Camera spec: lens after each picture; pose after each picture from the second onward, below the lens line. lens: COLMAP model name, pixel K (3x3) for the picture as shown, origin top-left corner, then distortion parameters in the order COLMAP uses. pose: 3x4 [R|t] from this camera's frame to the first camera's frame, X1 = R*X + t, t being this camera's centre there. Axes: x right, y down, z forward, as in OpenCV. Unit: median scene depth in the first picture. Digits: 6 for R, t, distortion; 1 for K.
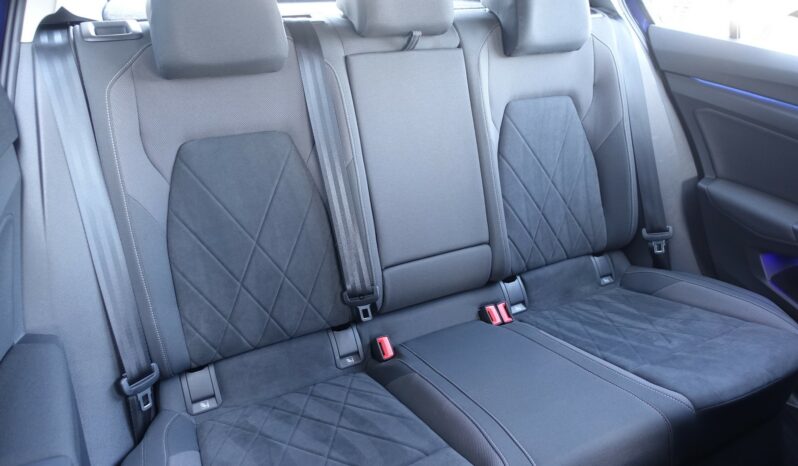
lens RADIAL K [[539.7, 0, 399.0], [0, 539.7, 233.0], [0, 0, 1]] dist [-0.000786, -0.001327]
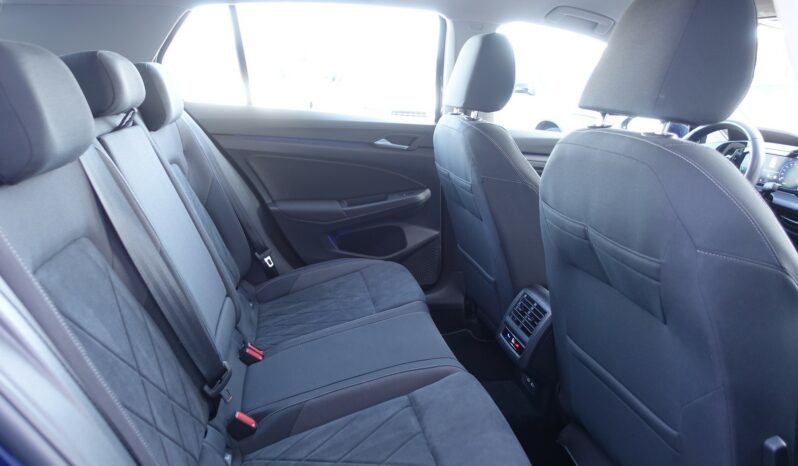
lens RADIAL K [[539.7, 0, 399.0], [0, 539.7, 233.0], [0, 0, 1]] dist [-0.000786, -0.001327]
pose [[0.273447, -0.270550, 0.923054, -0.646407], [0.419913, 0.896934, 0.138499, -0.089894], [-0.865390, 0.349730, 0.358871, 0.264366]]
